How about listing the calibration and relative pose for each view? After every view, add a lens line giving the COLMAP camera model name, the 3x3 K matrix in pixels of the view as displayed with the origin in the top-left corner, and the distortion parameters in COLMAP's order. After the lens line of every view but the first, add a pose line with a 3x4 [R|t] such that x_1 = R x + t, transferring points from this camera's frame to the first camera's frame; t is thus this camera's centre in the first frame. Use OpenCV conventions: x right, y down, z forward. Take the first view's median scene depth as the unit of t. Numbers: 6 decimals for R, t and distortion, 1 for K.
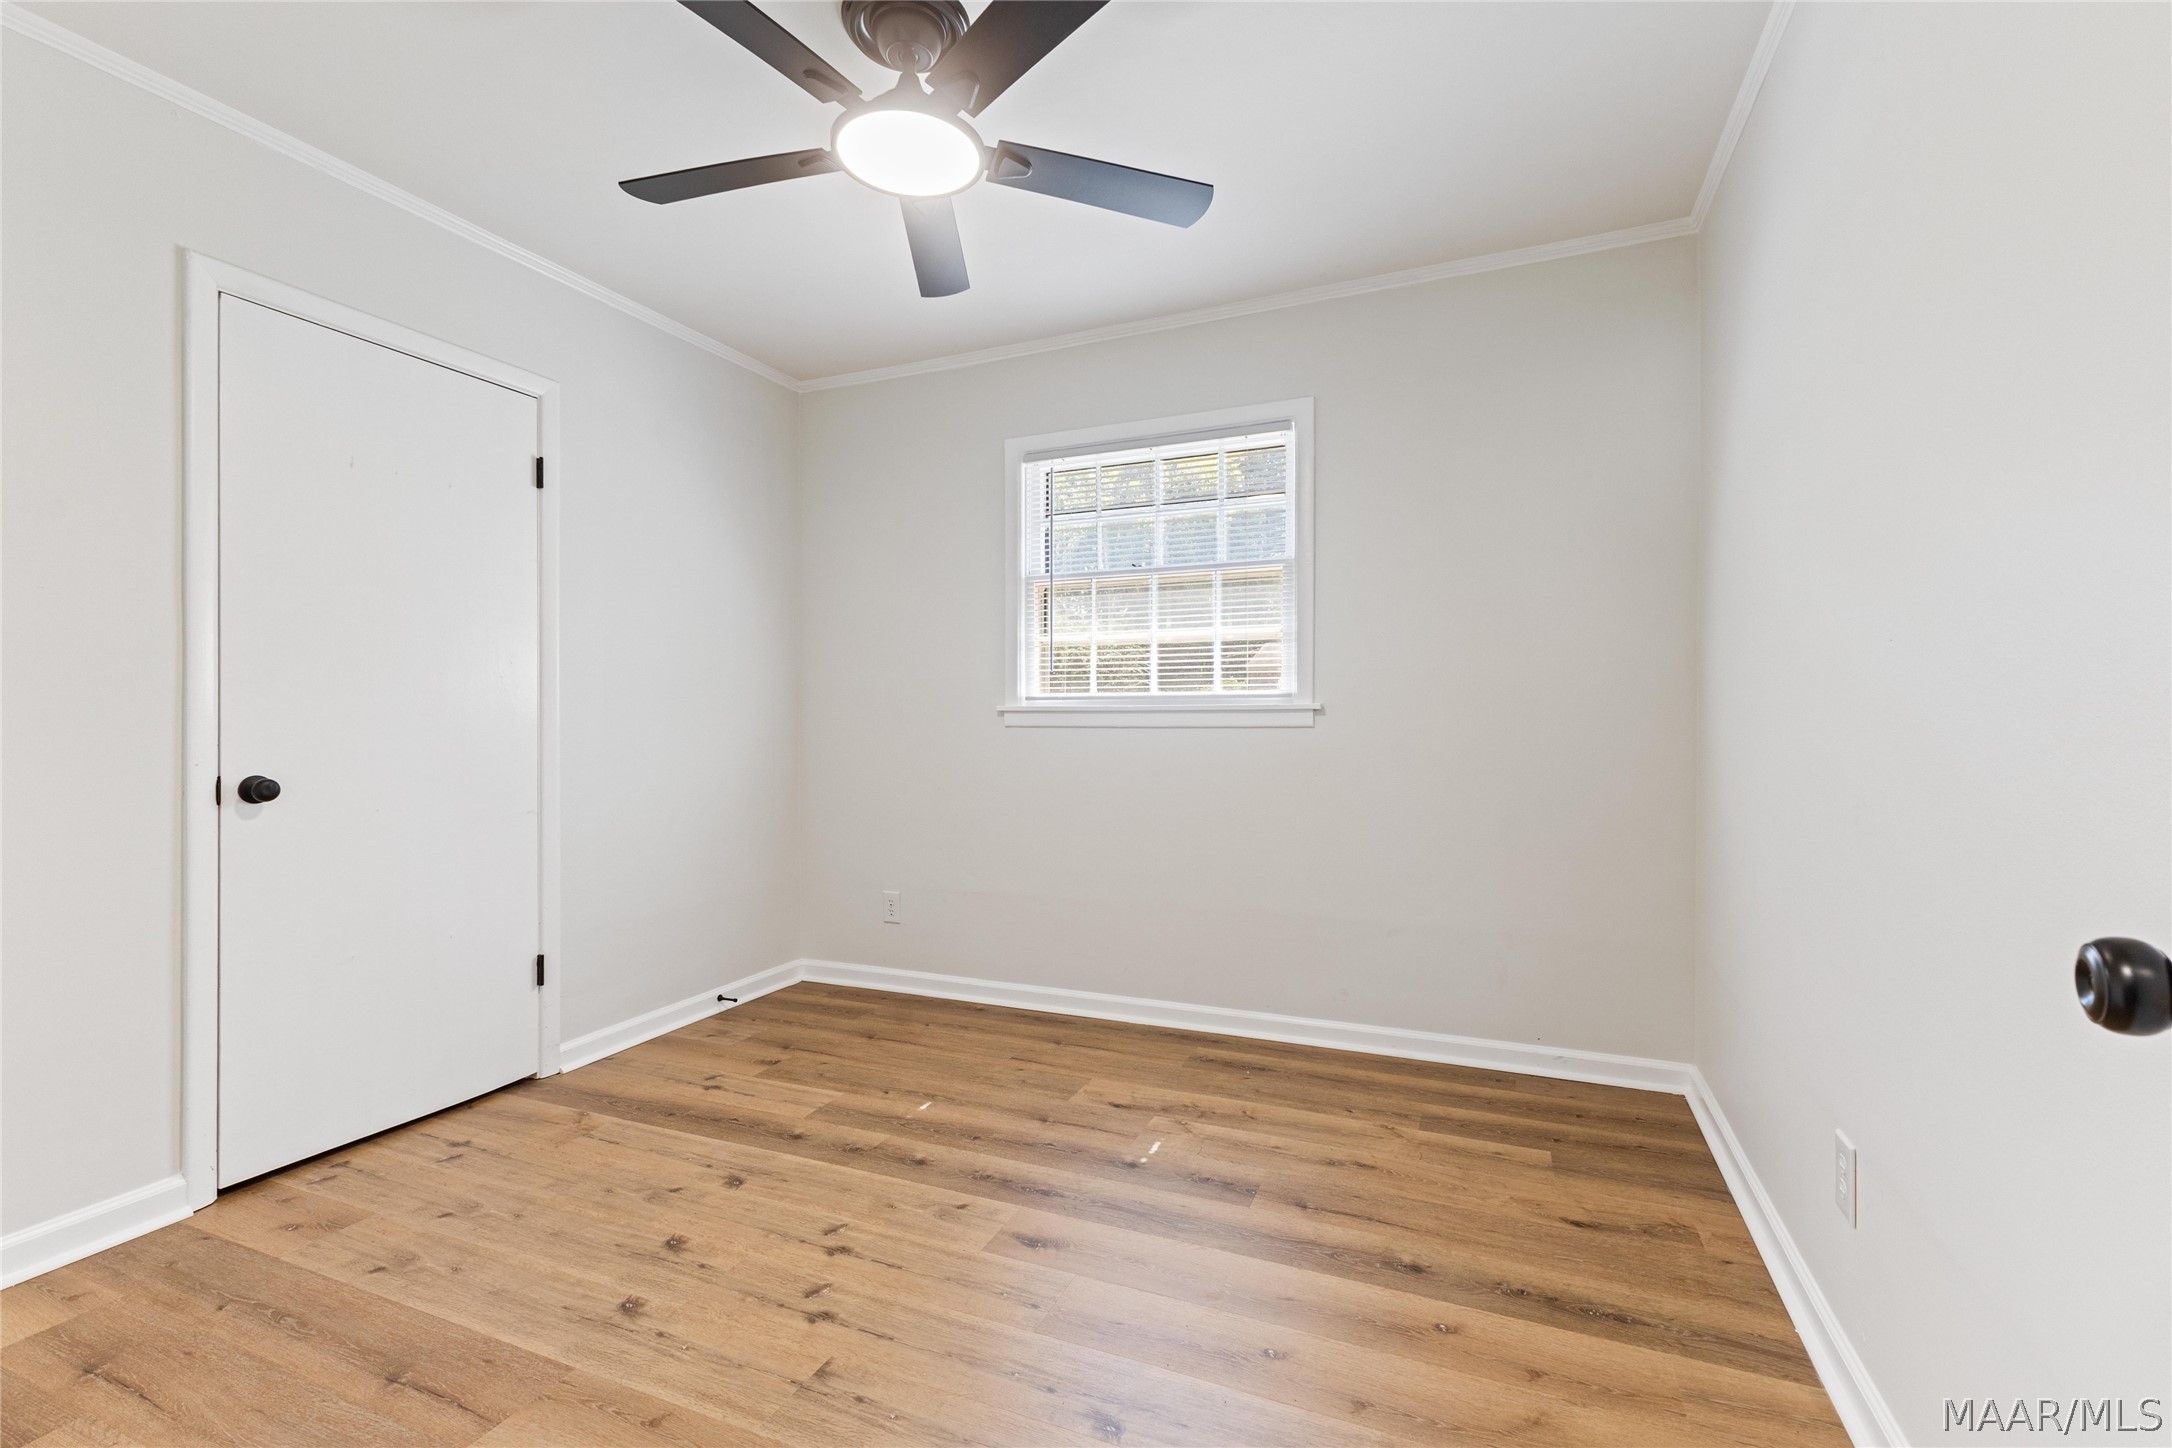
lens RADIAL K [[943.0, 0, 1094.1], [0, 943.0, 708.6], [0, 0, 1]] dist [0.009597, -0.000894]
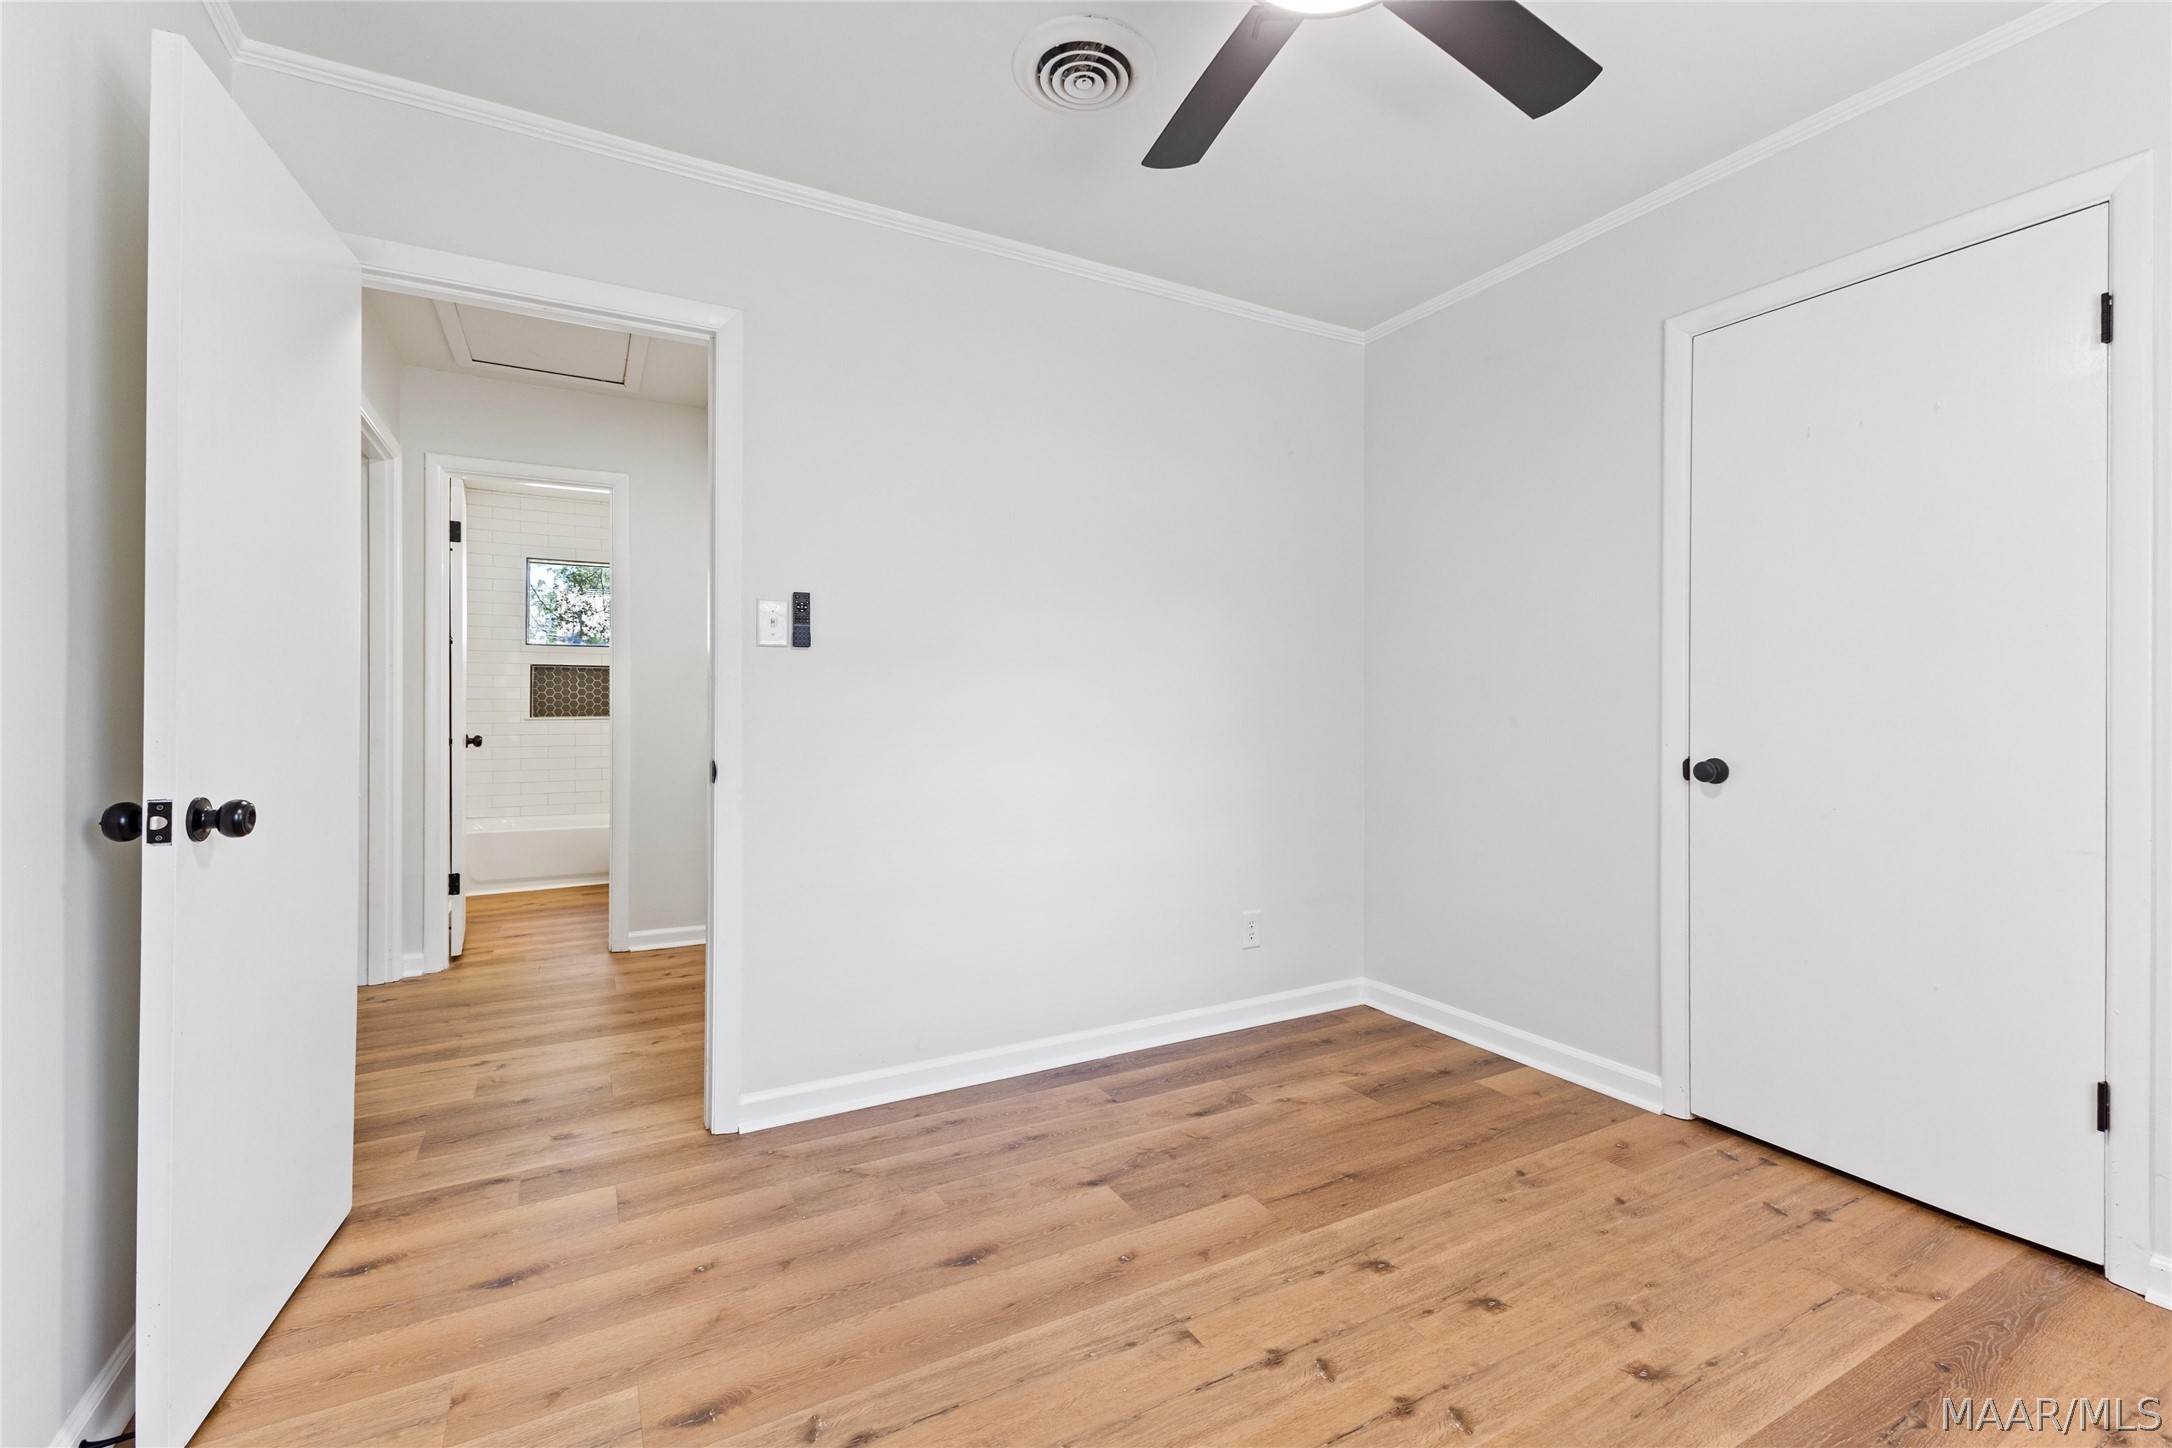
lens RADIAL K [[943.0, 0, 1094.1], [0, 943.0, 708.6], [0, 0, 1]] dist [0.009597, -0.000894]
pose [[-0.613035, 0.011818, -0.789967, 0.447631], [0.010064, 0.999924, 0.007149, -0.002160], [0.789992, -0.003567, -0.613107, 1.175334]]
